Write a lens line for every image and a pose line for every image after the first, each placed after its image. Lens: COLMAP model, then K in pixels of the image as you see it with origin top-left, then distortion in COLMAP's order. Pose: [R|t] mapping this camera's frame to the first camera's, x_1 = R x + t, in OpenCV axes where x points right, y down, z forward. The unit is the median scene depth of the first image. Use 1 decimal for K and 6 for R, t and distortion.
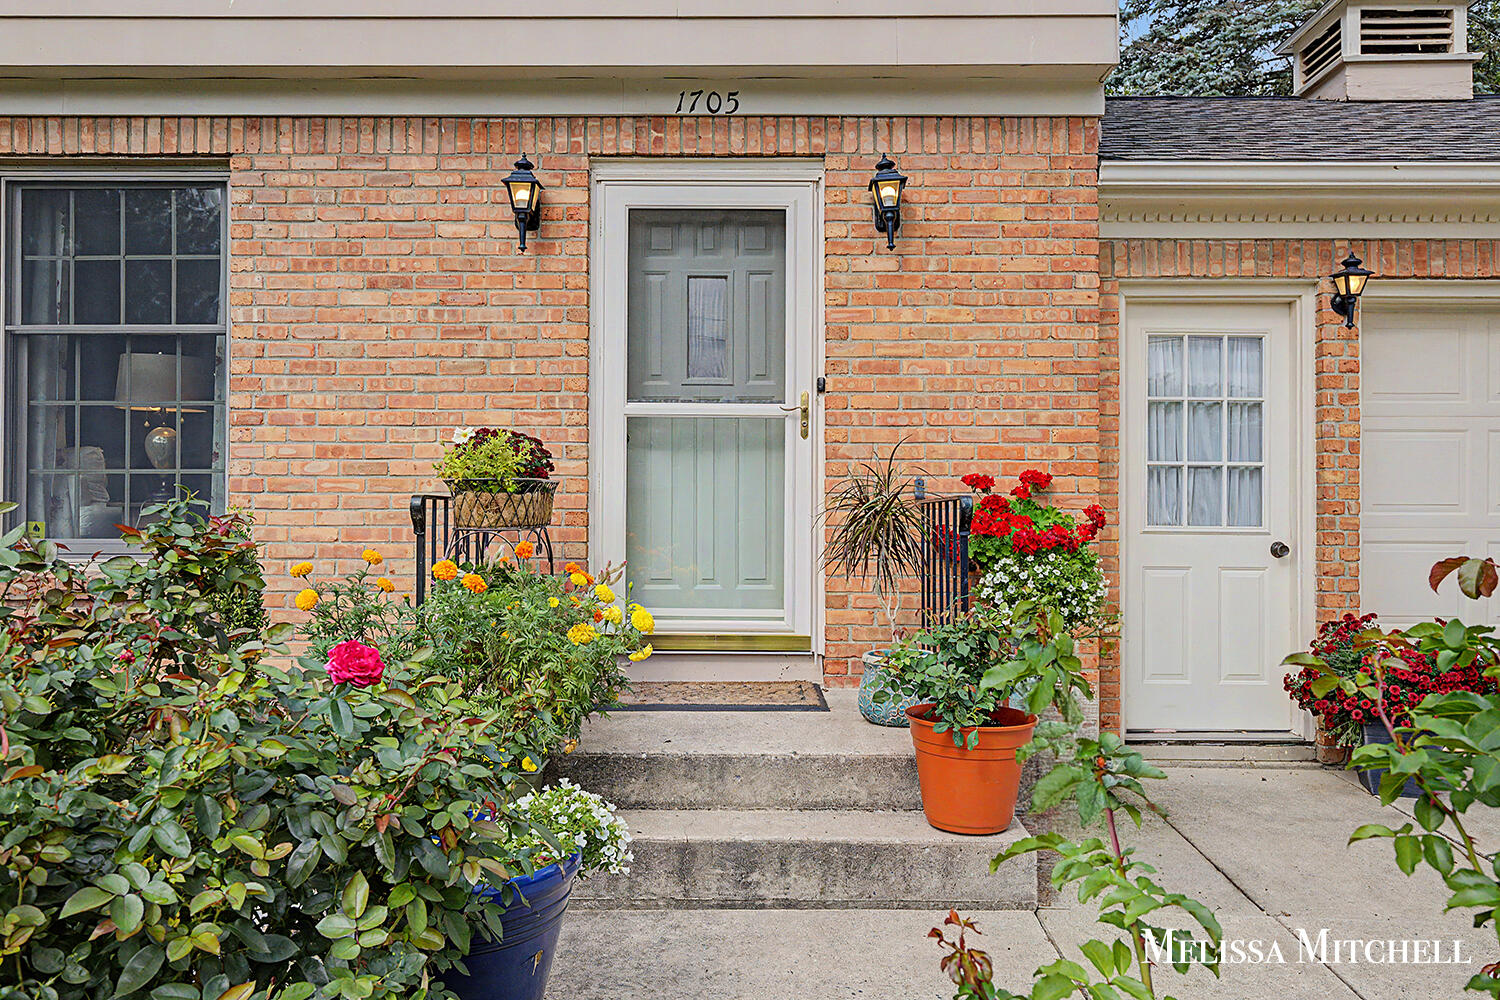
lens RADIAL K [[1216.0, 0, 713.3], [0, 1216.0, 499.8], [0, 0, 1]] dist [0.006456, -0.004361]
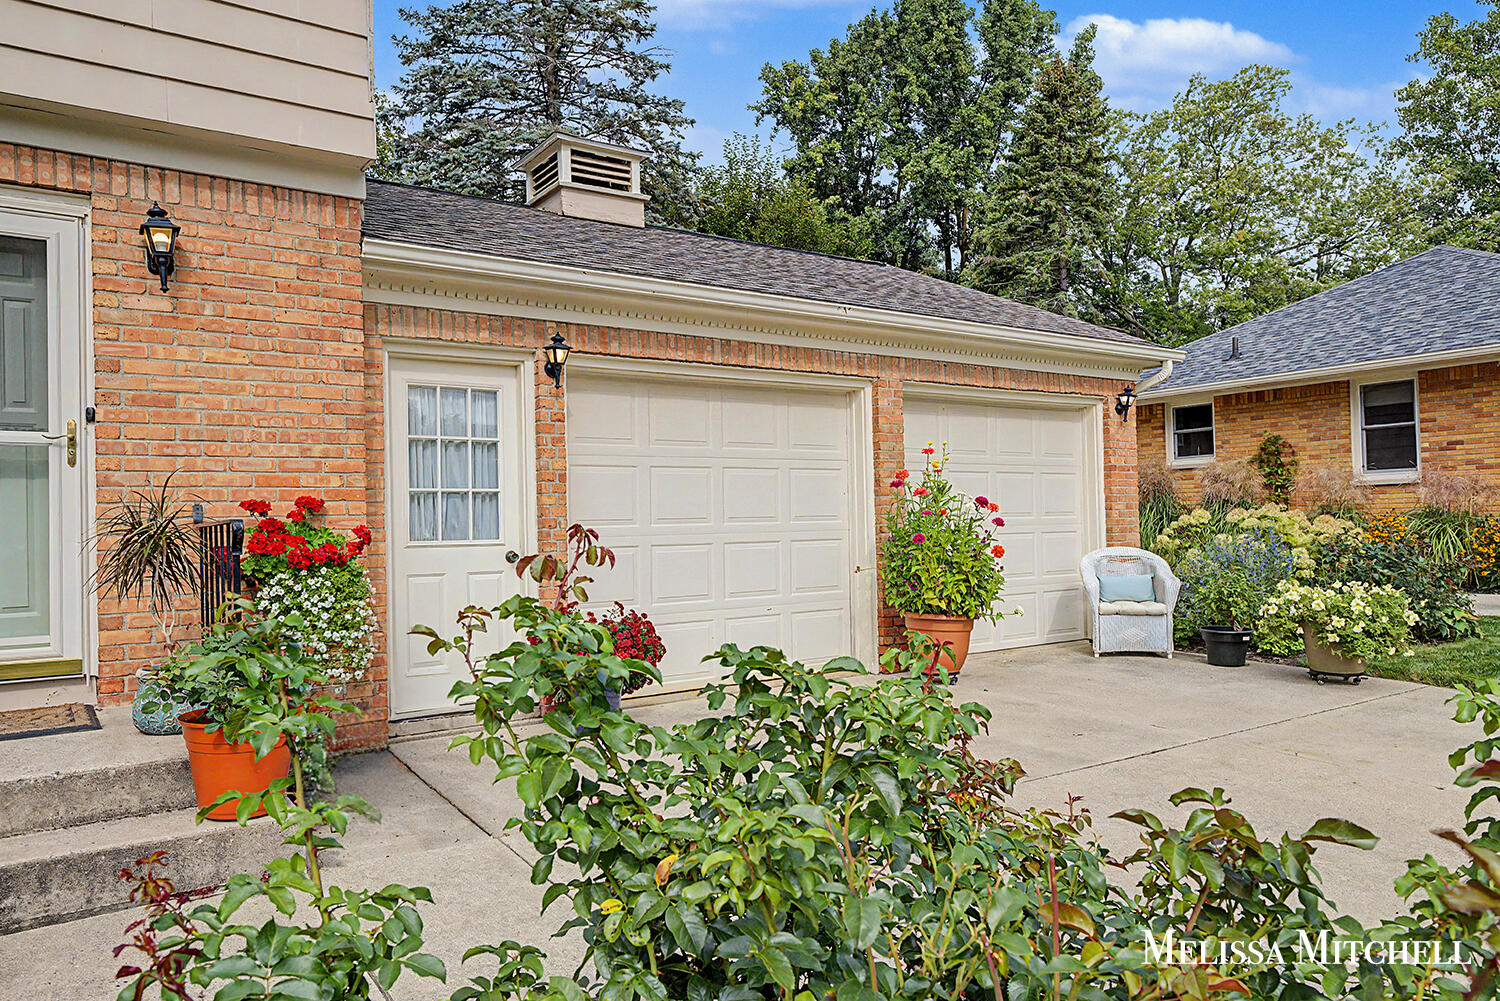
lens RADIAL K [[1047.7, 0, 751.4], [0, 1047.7, 506.2], [0, 0, 1]] dist [-0.006070, 0.008238]
pose [[0.805734, -0.010822, 0.592179, 0.013862], [0.018636, 0.999801, -0.007085, 0.000045], [-0.591985, 0.016745, 0.805775, -0.048117]]
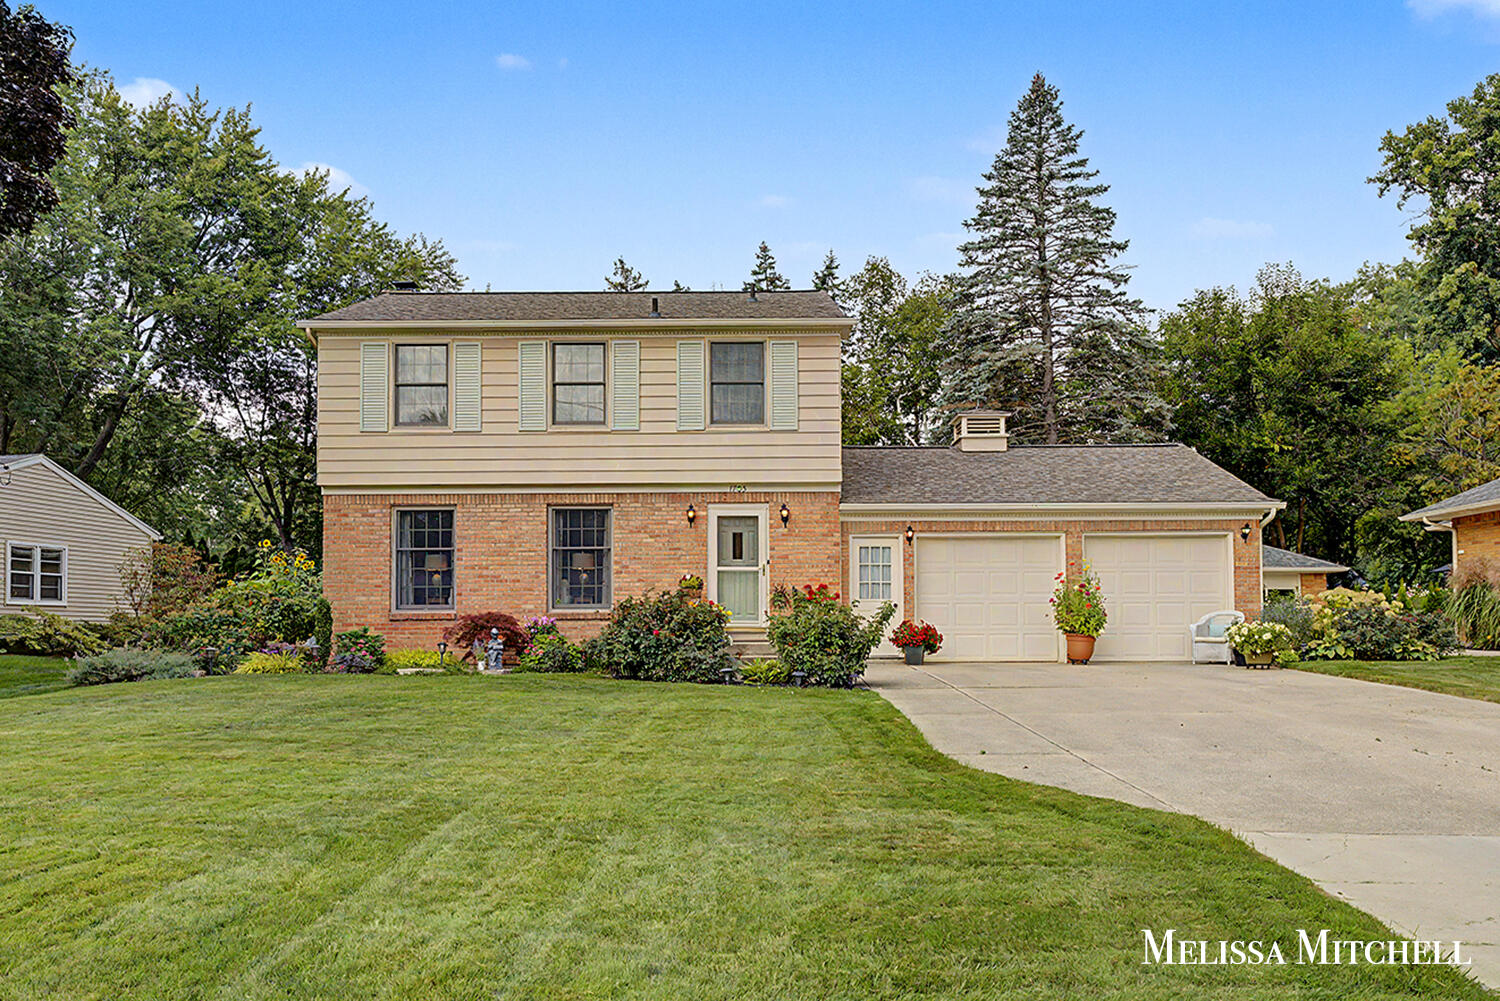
lens RADIAL K [[1589.7, 0, 750.0], [0, 1589.7, 500.5], [0, 0, 1]] dist [-0.002131, -0.001852]
pose [[0.999394, -0.005117, 0.034416, -0.138674], [0.007961, 0.996517, -0.083015, 0.126801], [-0.033872, 0.083239, 0.995954, -3.977325]]
